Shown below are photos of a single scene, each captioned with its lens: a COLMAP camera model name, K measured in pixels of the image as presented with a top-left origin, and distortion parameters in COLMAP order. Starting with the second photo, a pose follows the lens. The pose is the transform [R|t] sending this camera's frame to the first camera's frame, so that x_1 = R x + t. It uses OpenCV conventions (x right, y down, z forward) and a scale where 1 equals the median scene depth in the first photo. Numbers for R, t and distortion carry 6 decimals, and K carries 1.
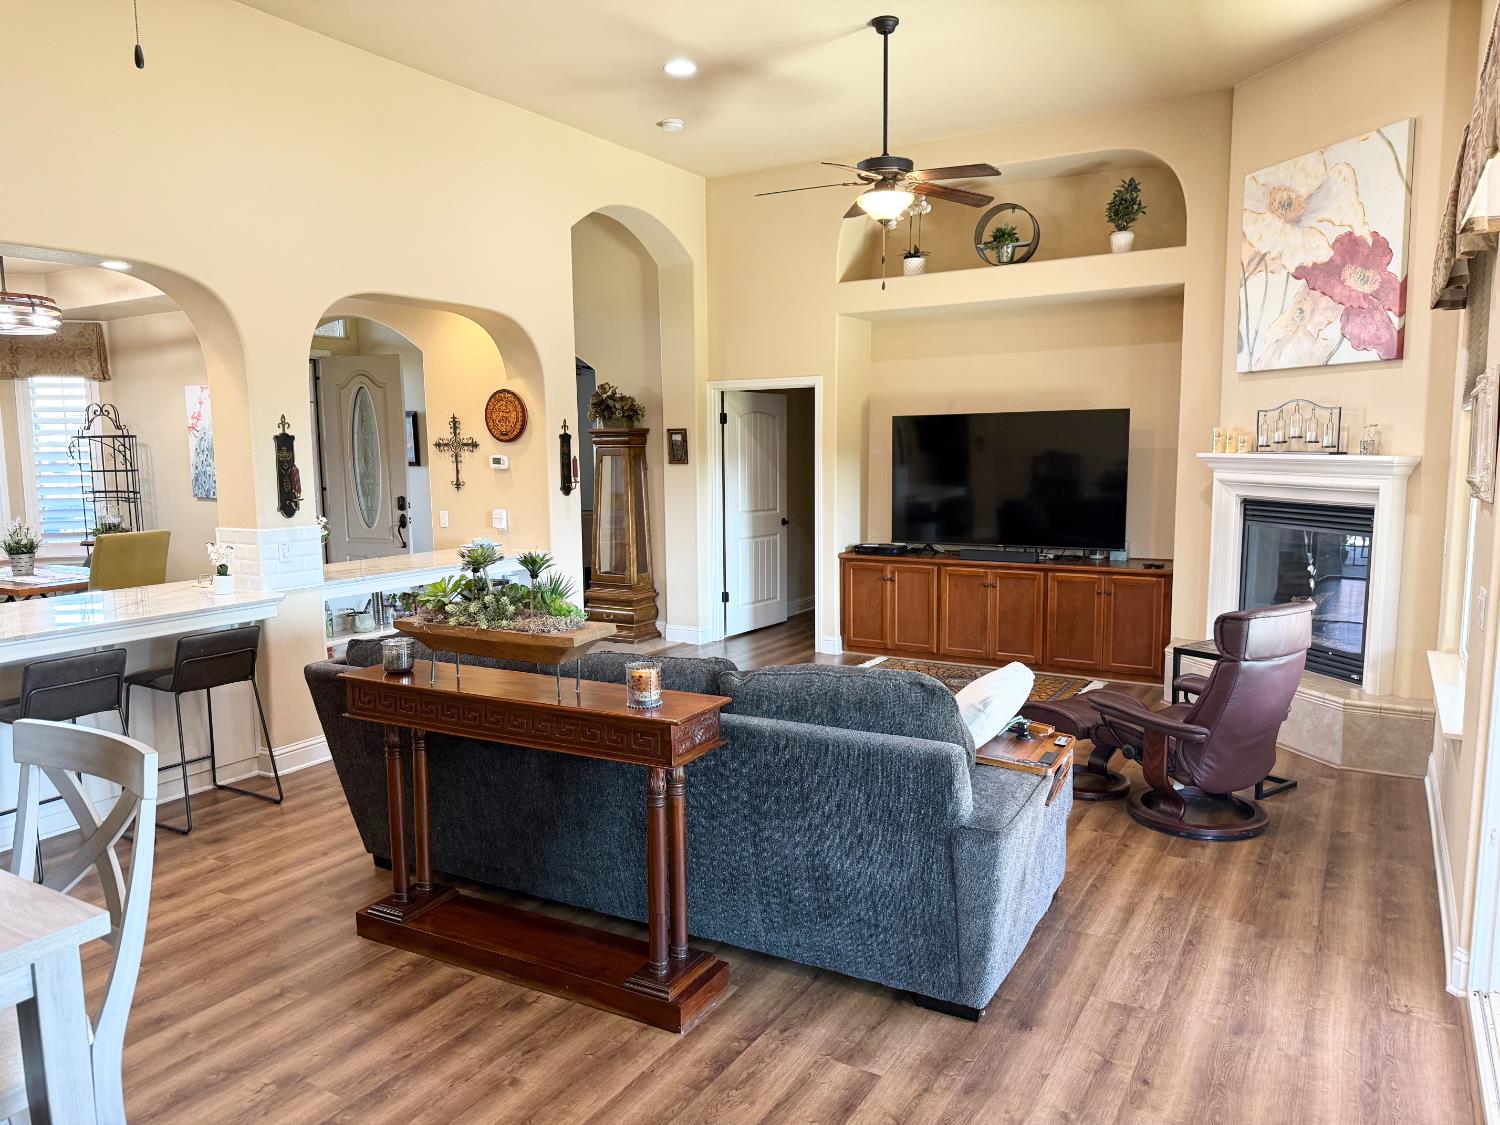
lens RADIAL K [[1057.6, 0, 750.2], [0, 1057.6, 570.4], [0, 0, 1]] dist [0.037728, -0.046624]
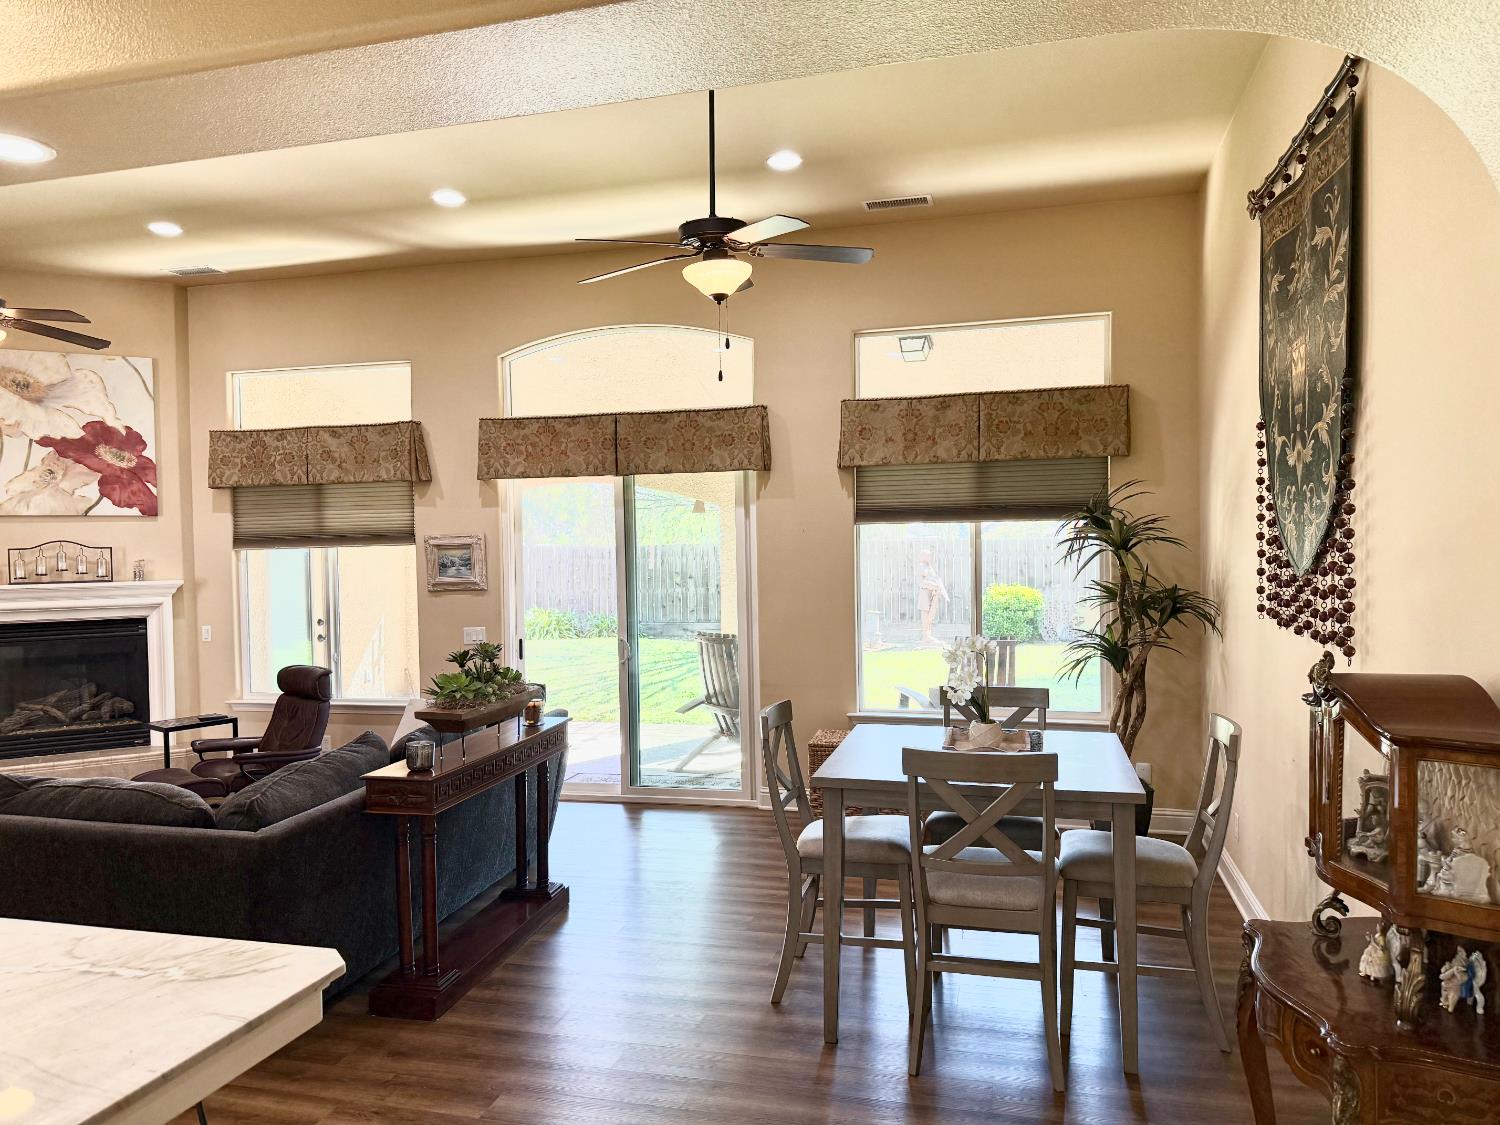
lens RADIAL K [[1057.6, 0, 747.1], [0, 1057.6, 565.3], [0, 0, 1]] dist [0.037728, -0.046624]
pose [[-0.279322, -0.008837, 0.960157, -1.006979], [0.137259, 0.989321, 0.049035, -0.087721], [-0.950336, 0.145487, -0.275126, 0.620564]]
